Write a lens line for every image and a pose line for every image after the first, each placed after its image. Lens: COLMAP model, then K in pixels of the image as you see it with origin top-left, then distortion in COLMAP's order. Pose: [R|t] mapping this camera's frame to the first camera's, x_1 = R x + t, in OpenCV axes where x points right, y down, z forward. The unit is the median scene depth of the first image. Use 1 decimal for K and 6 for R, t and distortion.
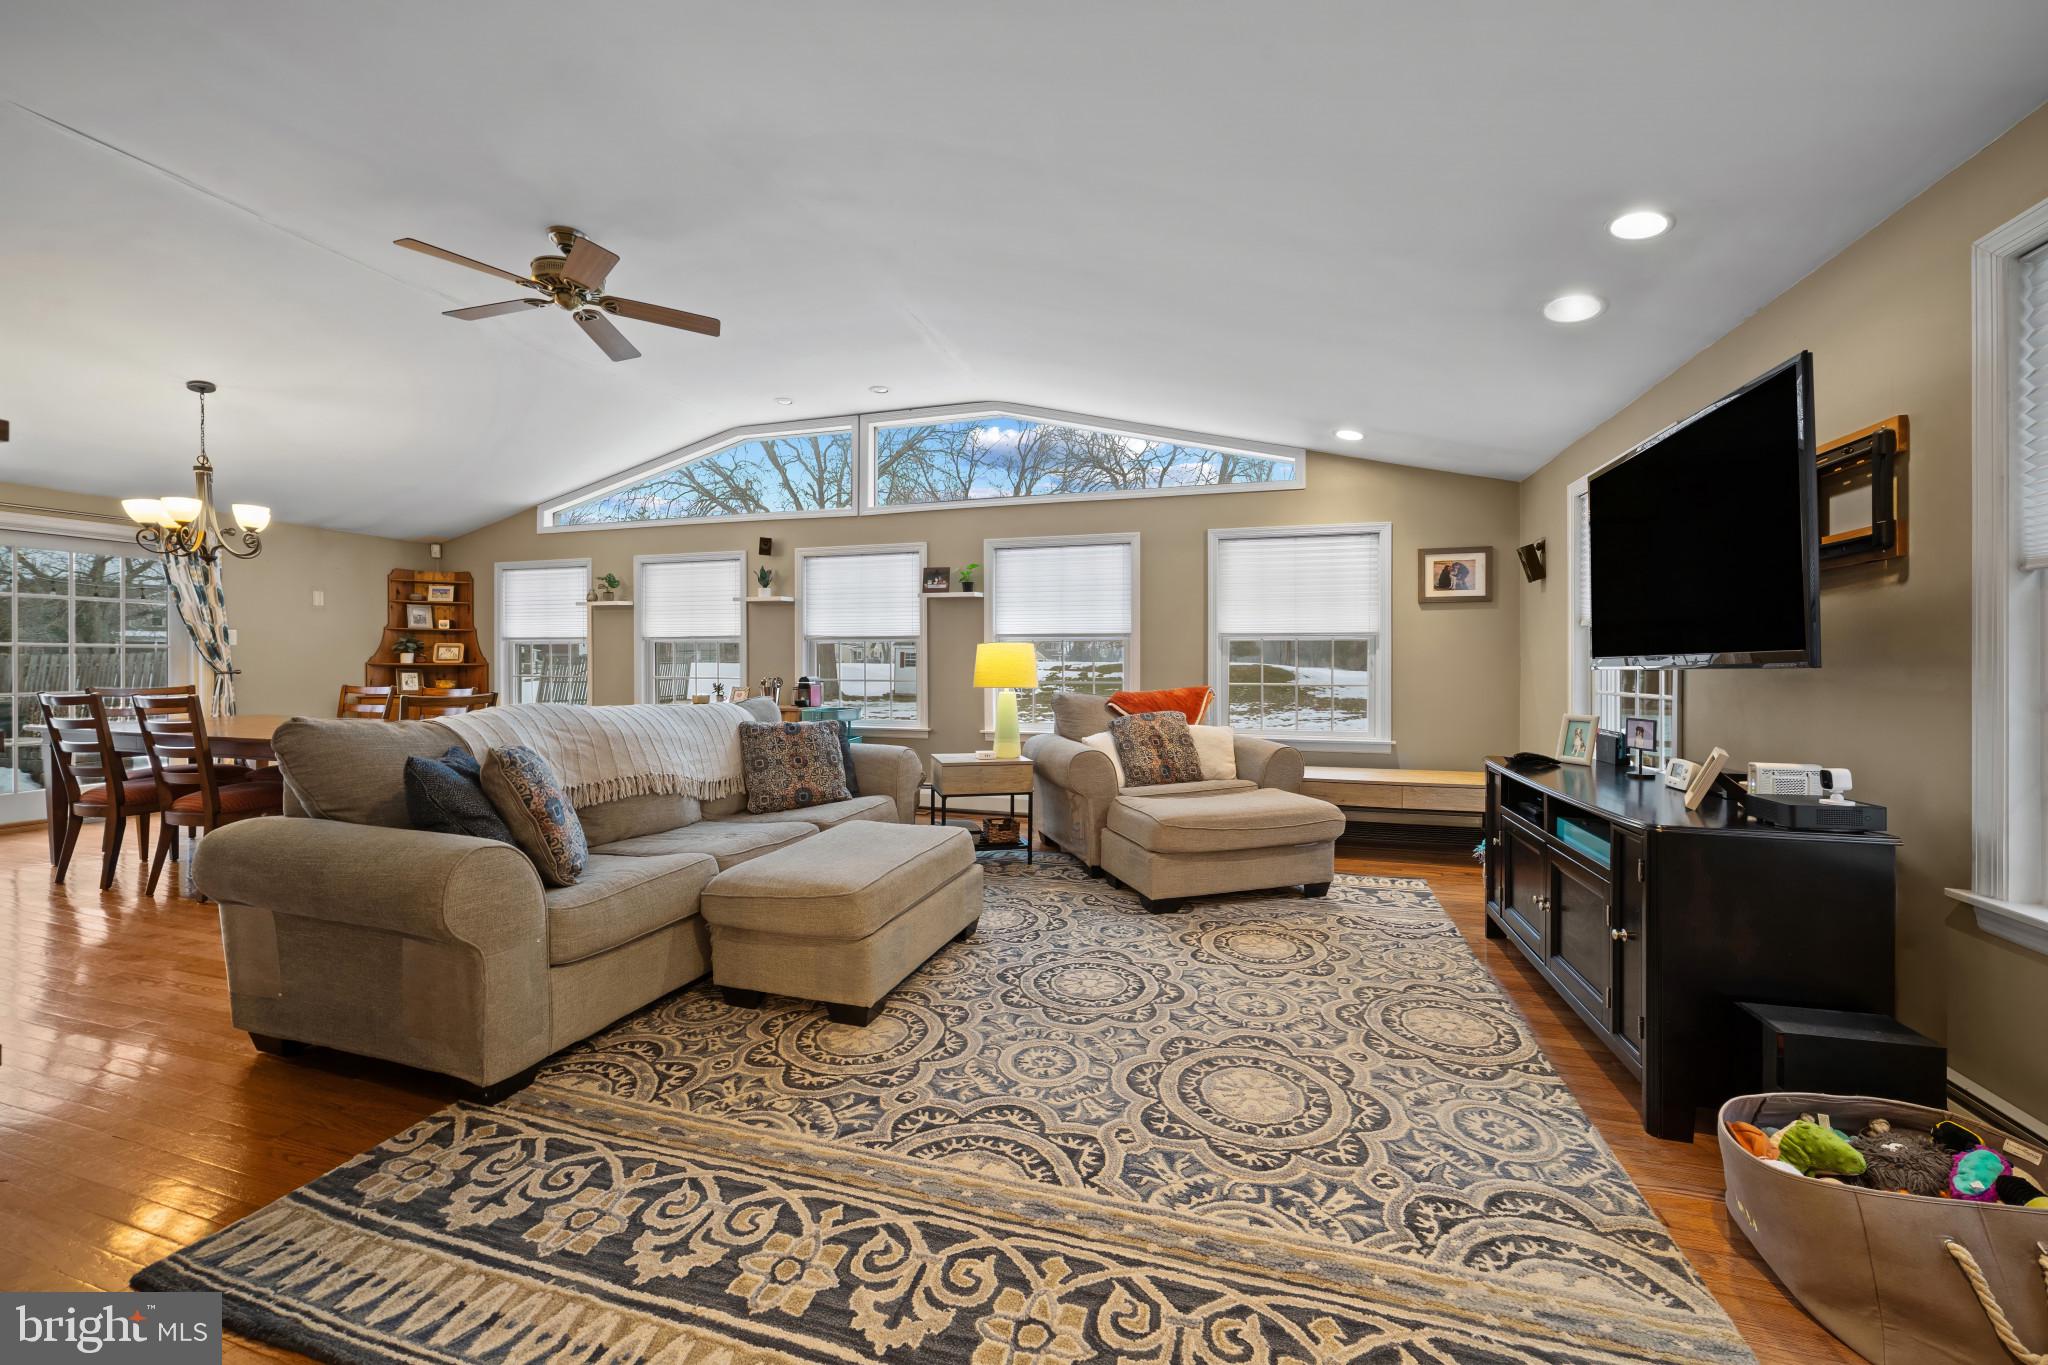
lens RADIAL K [[801.9, 0, 1010.9], [0, 801.9, 680.5], [0, 0, 1]] dist [-0.008761, 0.003061]
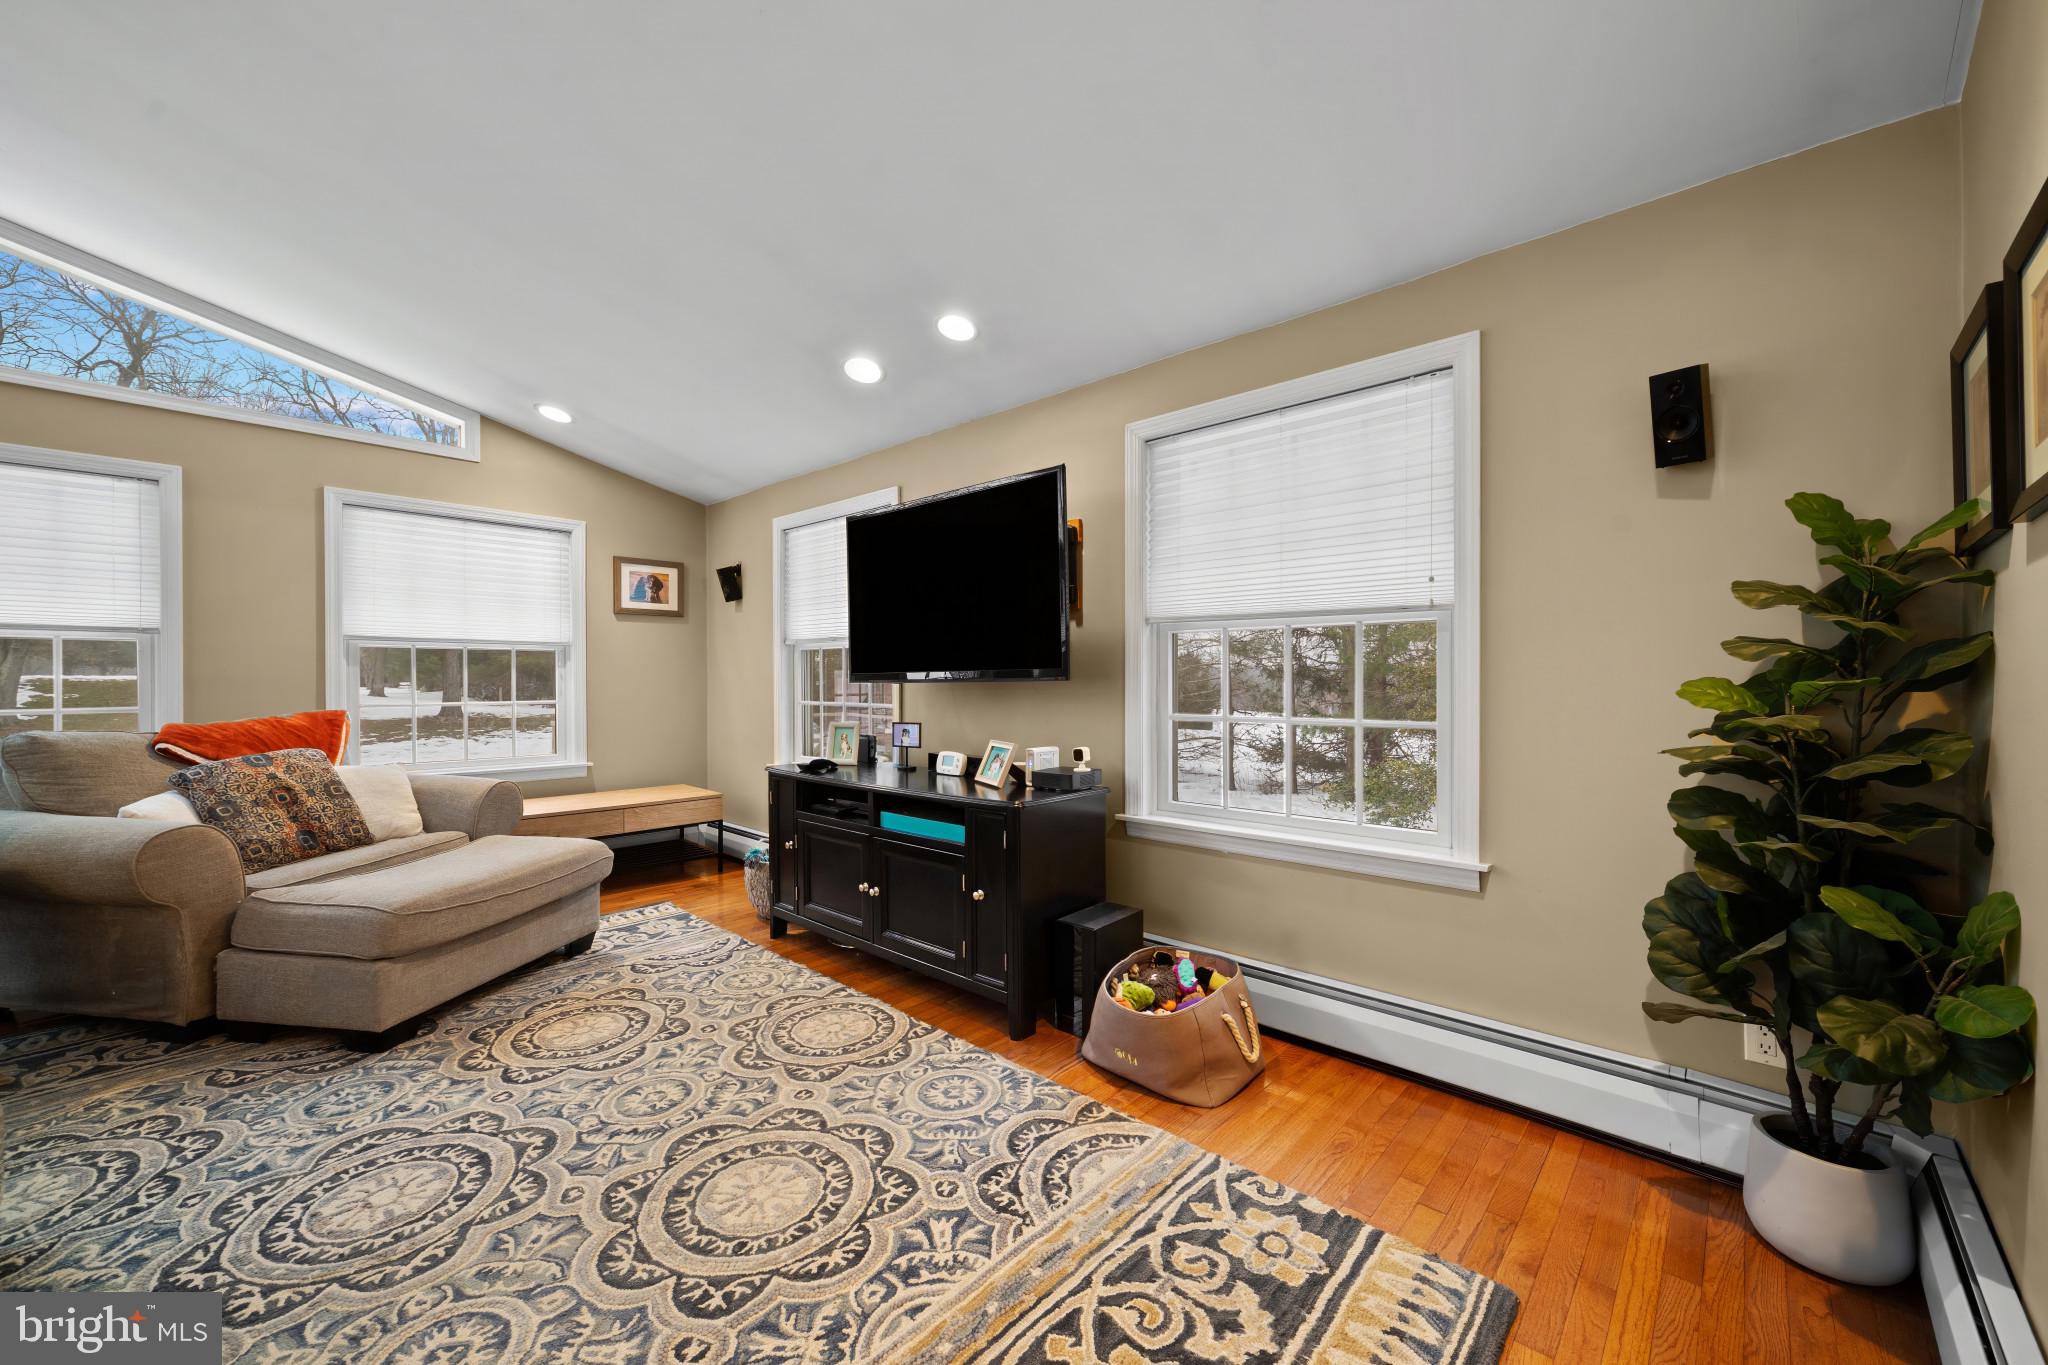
lens RADIAL K [[801.9, 0, 1022.6], [0, 801.9, 689.3], [0, 0, 1]] dist [-0.008761, 0.003061]
pose [[0.412923, -0.008083, 0.910730, -0.202388], [0.017399, 0.999848, 0.000985, 0.000114], [-0.910600, 0.015439, 0.413001, 0.245305]]
